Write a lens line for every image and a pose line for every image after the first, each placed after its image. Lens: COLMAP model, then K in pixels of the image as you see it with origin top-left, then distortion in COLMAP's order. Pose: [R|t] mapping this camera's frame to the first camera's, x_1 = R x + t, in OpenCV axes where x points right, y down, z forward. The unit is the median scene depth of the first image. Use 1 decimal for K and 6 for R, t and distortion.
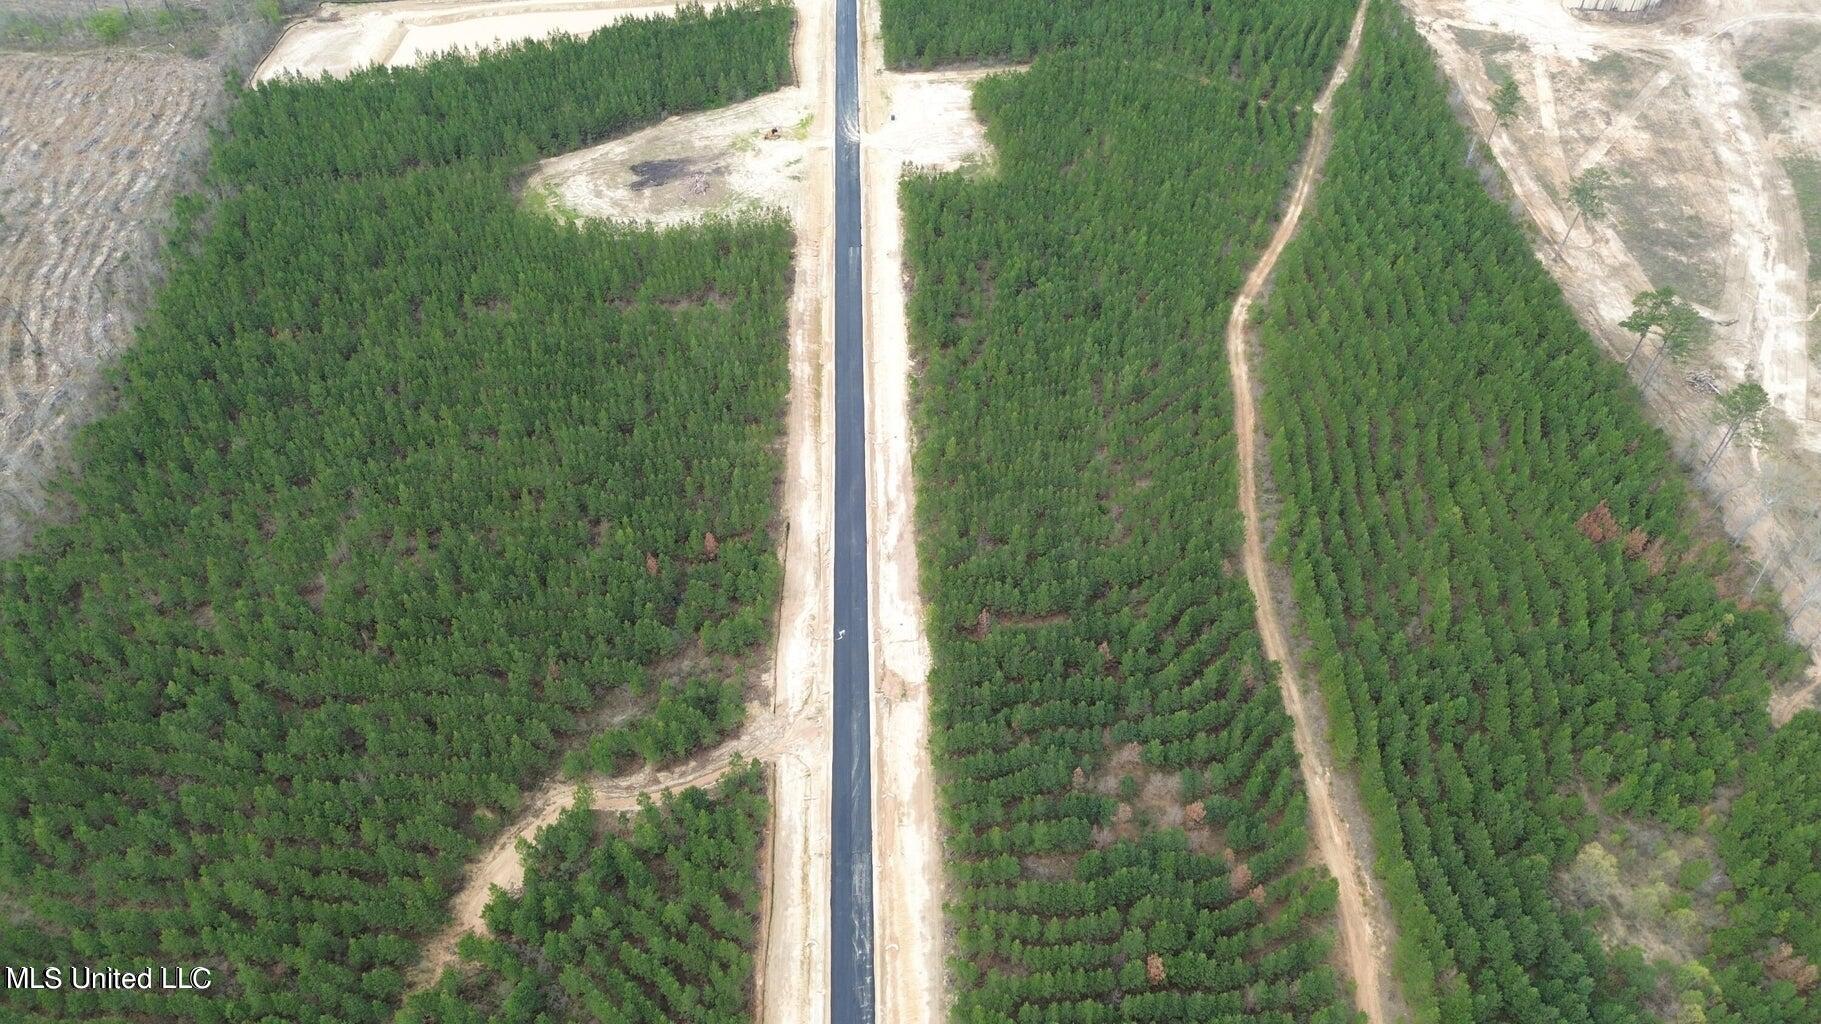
lens RADIAL K [[1304.3, 0, 911.7], [0, 1304.3, 516.4], [0, 0, 1]] dist [0.061007, -0.064615]
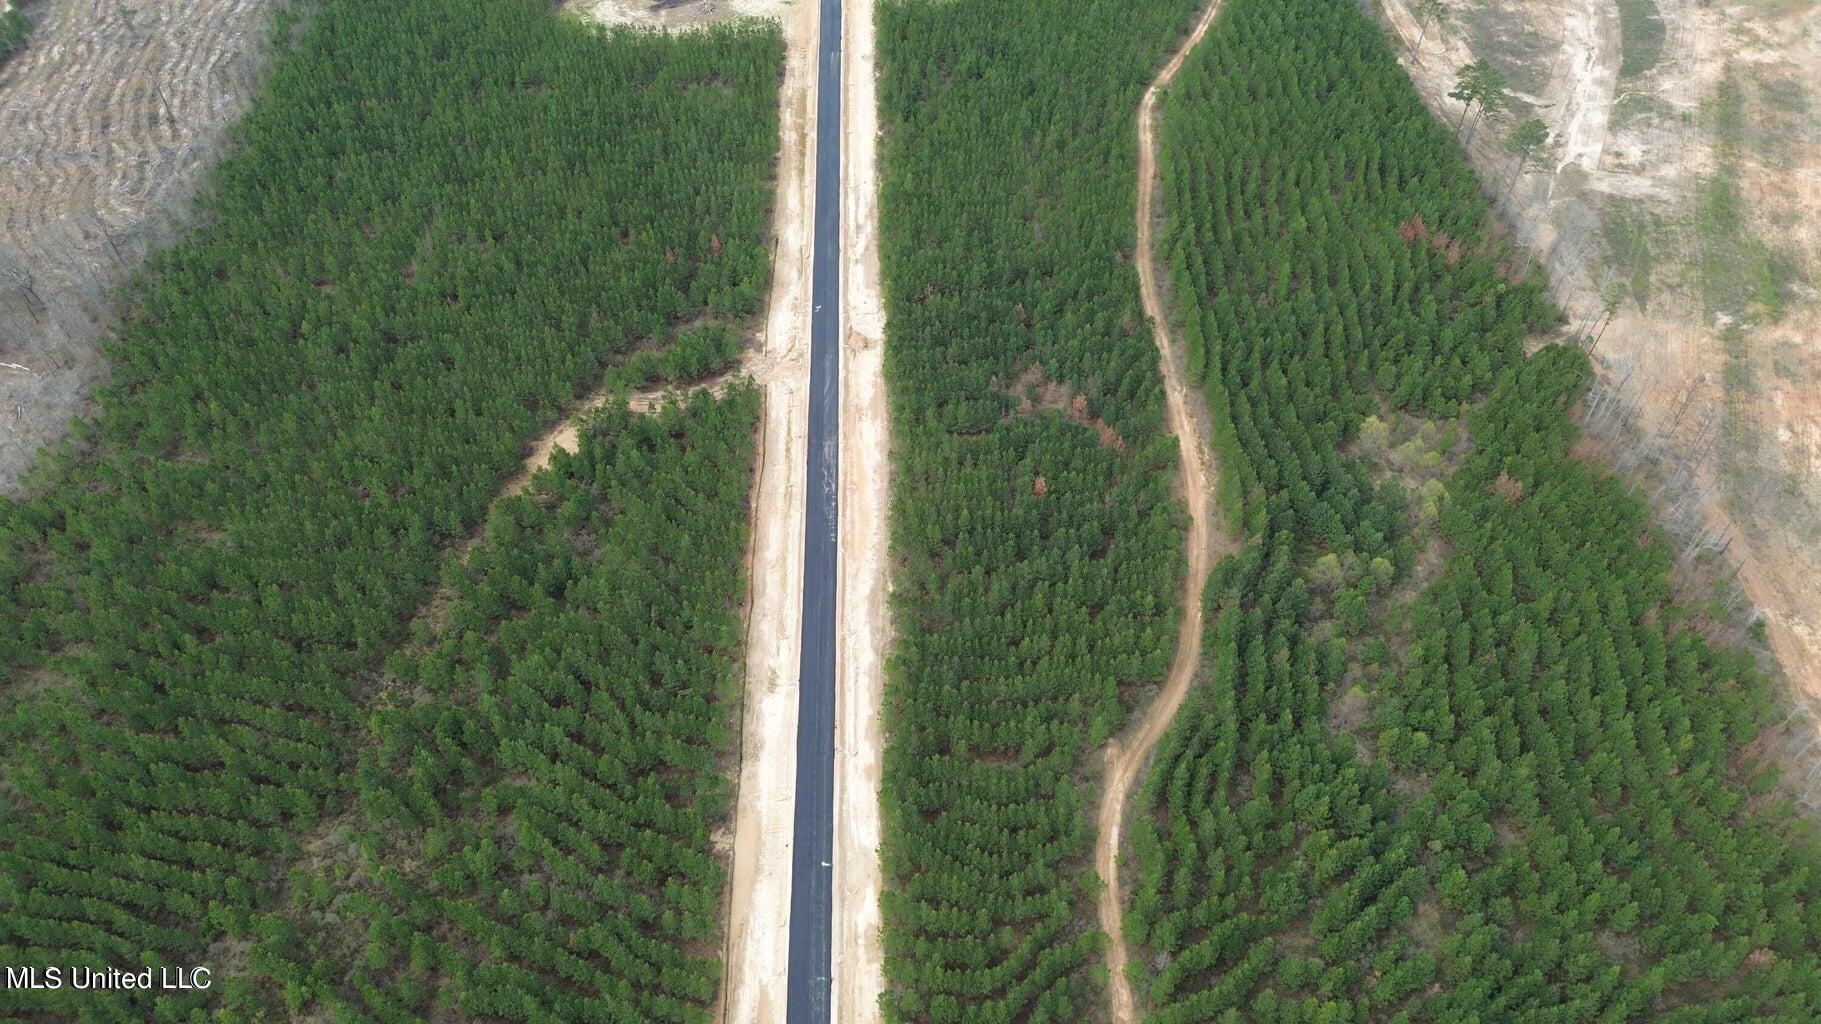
lens RADIAL K [[1304.3, 0, 921.0], [0, 1304.3, 524.9], [0, 0, 1]] dist [0.061007, -0.064615]
pose [[0.999999, 0.001107, 0.000442, 0.041324], [-0.001111, 0.999962, 0.008634, 0.258469], [-0.000432, -0.008634, 0.999963, -0.253370]]
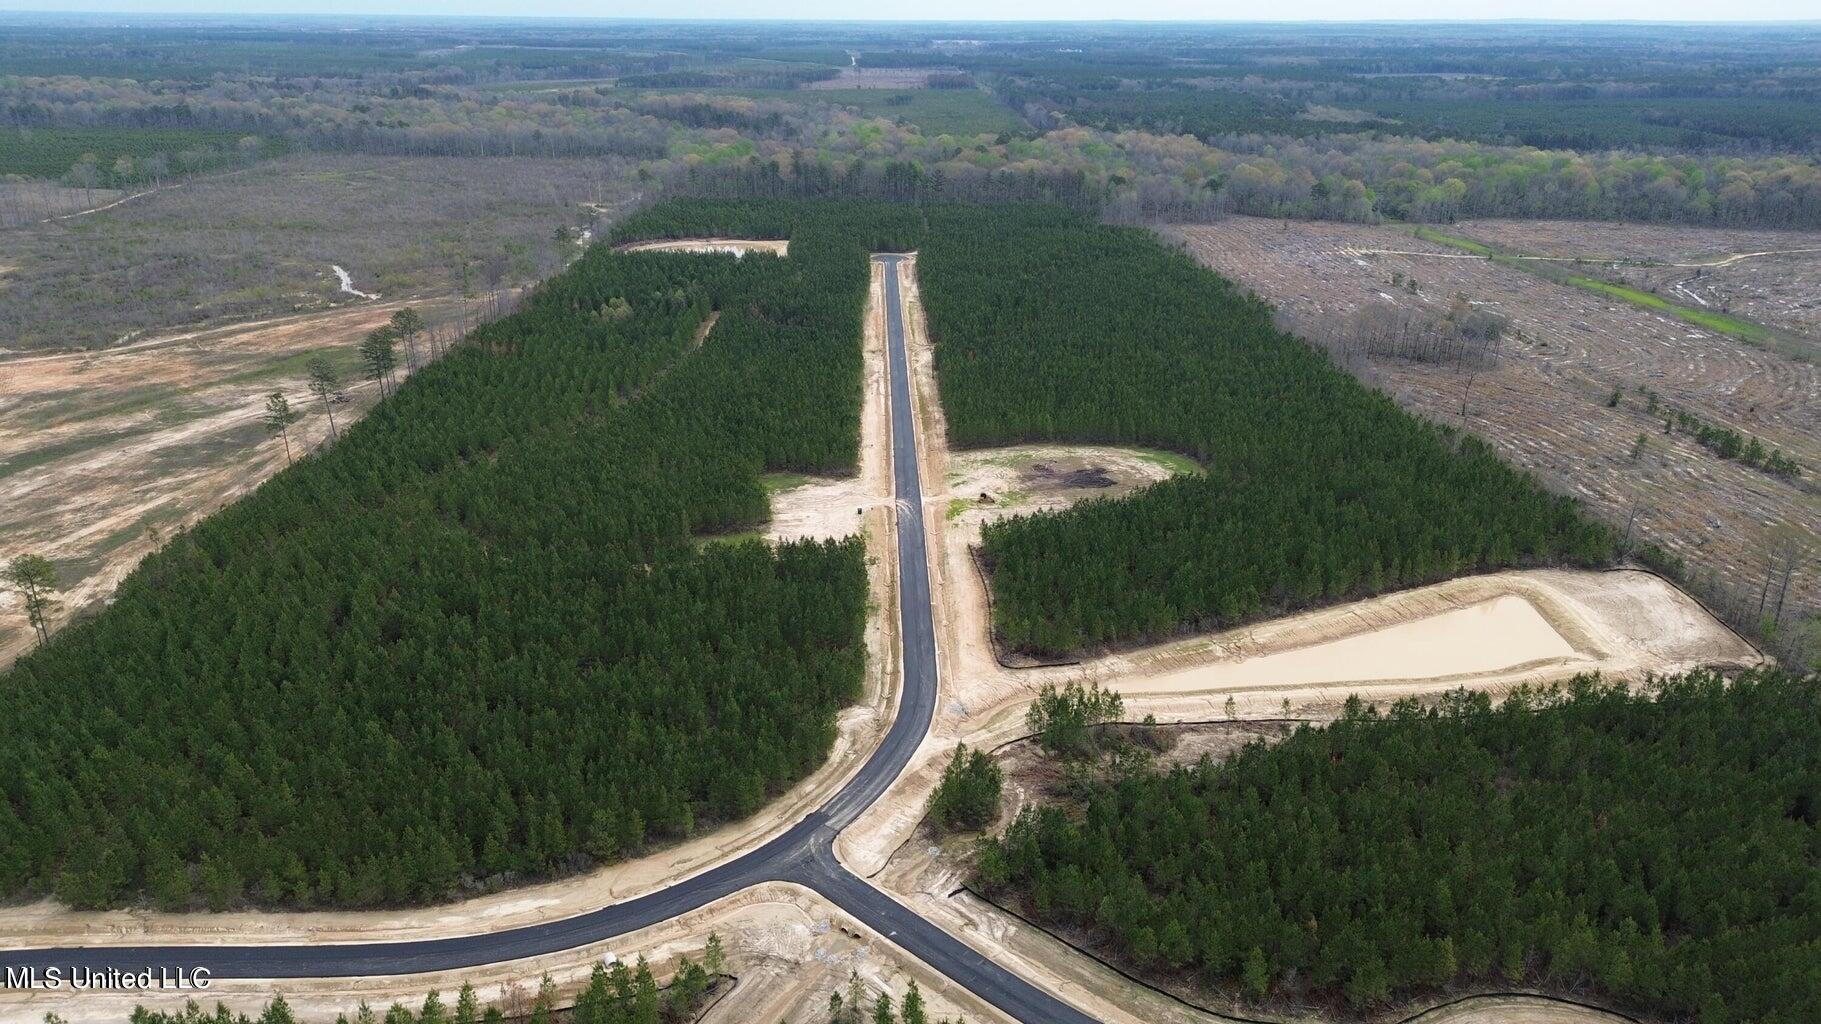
lens RADIAL K [[1304.3, 0, 914.3], [0, 1304.3, 512.1], [0, 0, 1]] dist [0.061007, -0.064615]
pose [[-0.999949, -0.008977, 0.004678, -0.075421], [0.000748, 0.395315, 0.918545, -1.516494], [-0.010095, 0.918502, -0.395288, 1.802795]]
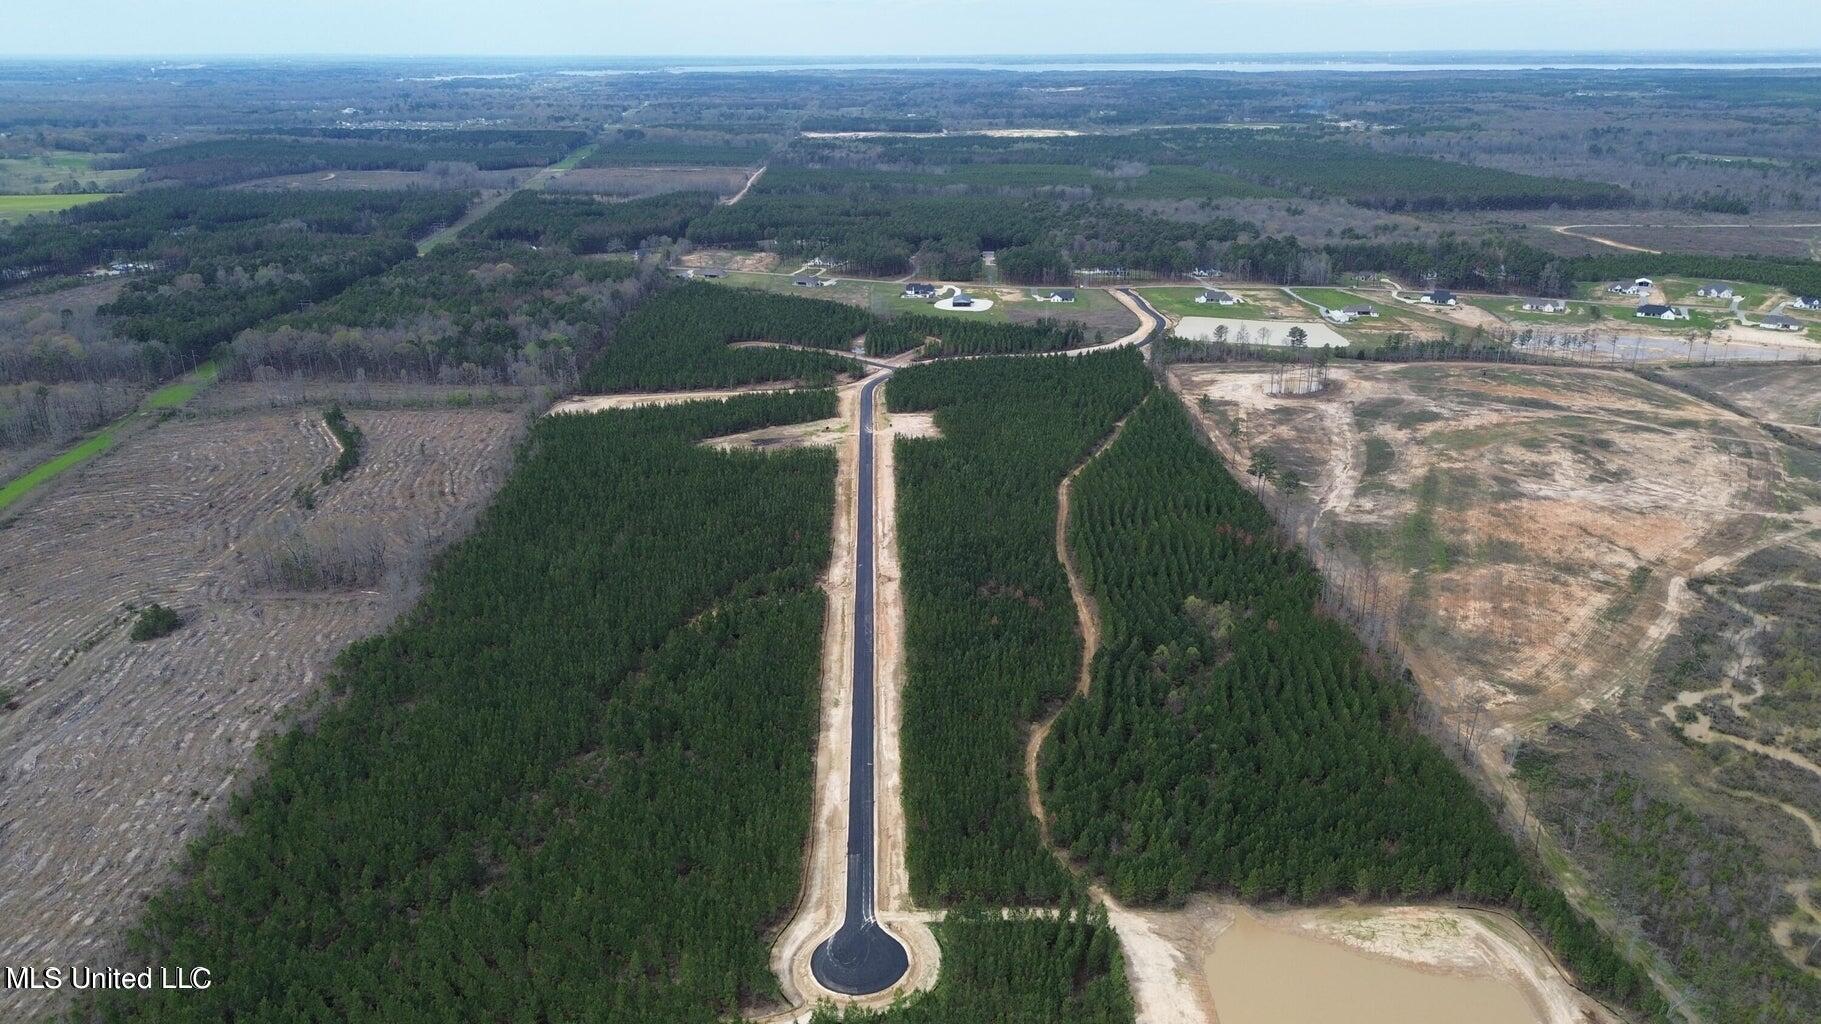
lens RADIAL K [[1304.3, 0, 926.7], [0, 1304.3, 526.2], [0, 0, 1]] dist [0.061007, -0.064615]
pose [[0.999996, -0.001551, 0.002512, 0.041585], [0.002483, 0.902288, -0.431126, 0.823505], [-0.001598, 0.431130, 0.902288, -0.802556]]
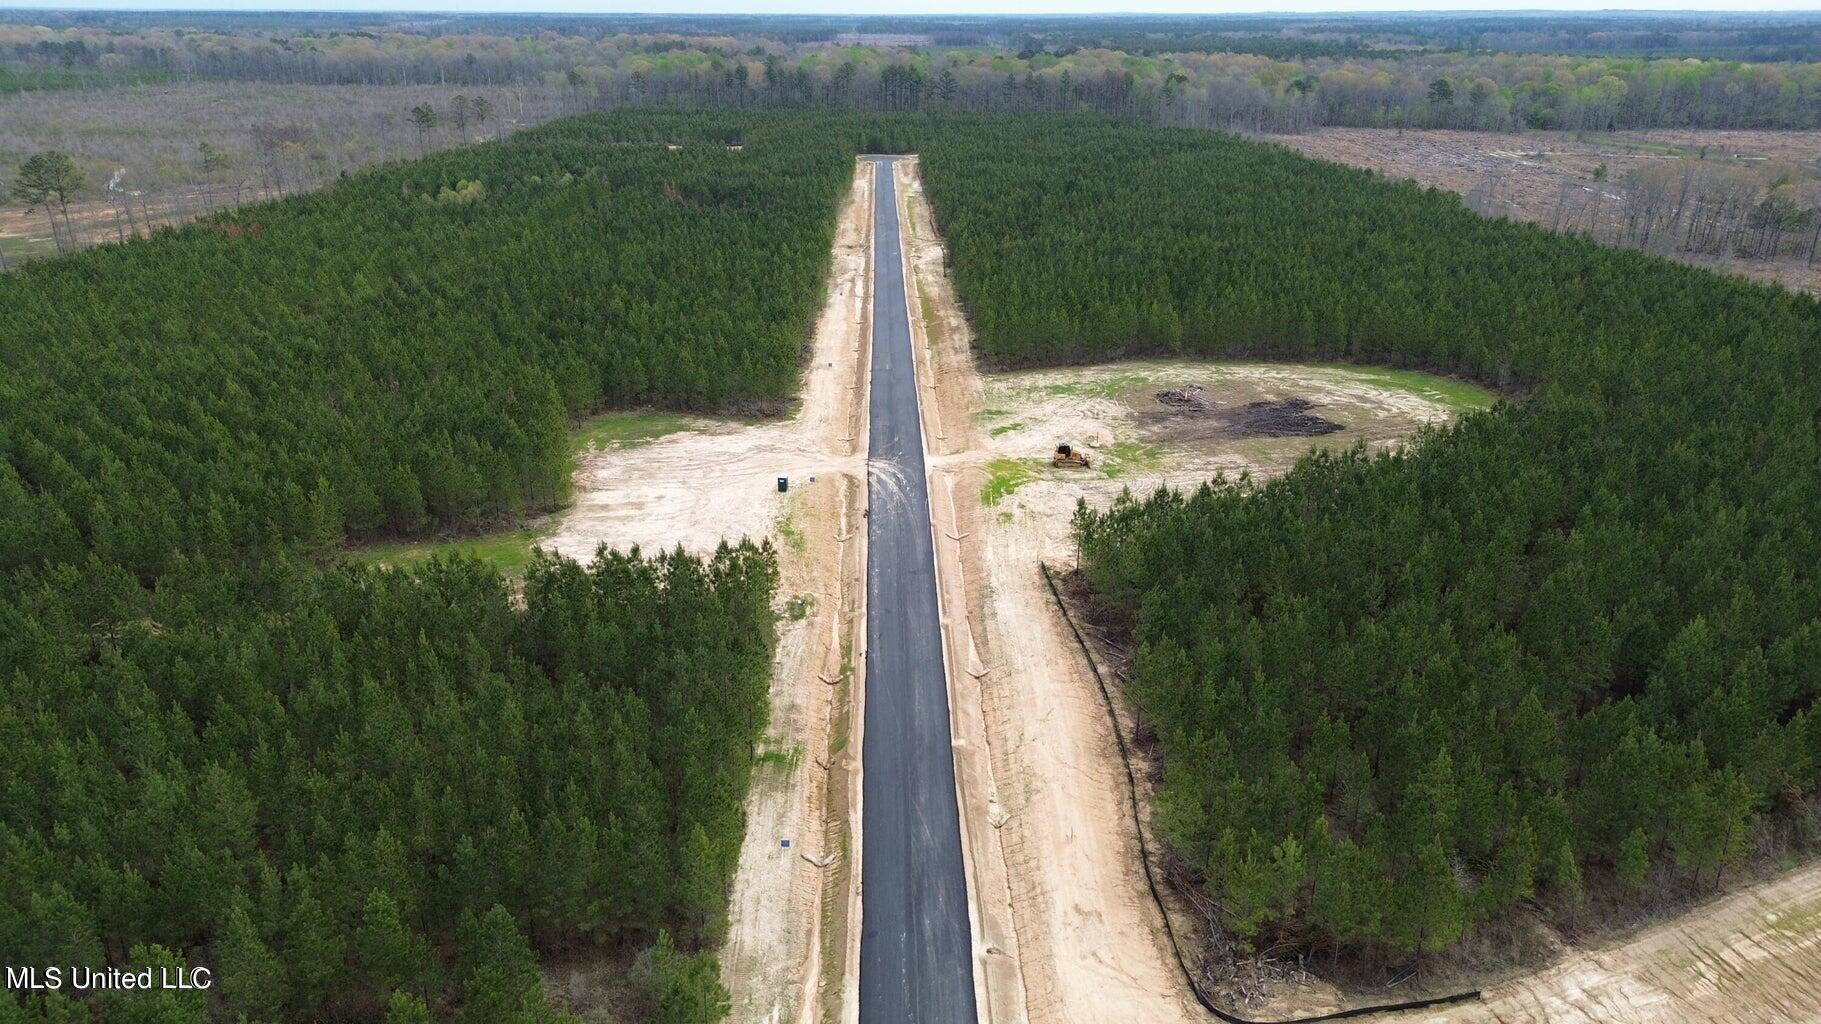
lens RADIAL K [[1304.3, 0, 904.9], [0, 1304.3, 509.5], [0, 0, 1]] dist [0.061007, -0.064615]
pose [[-0.999836, -0.008692, 0.015865, -0.076711], [0.011129, 0.395855, 0.918245, -0.881138], [-0.014262, 0.918272, -0.395694, 1.539652]]
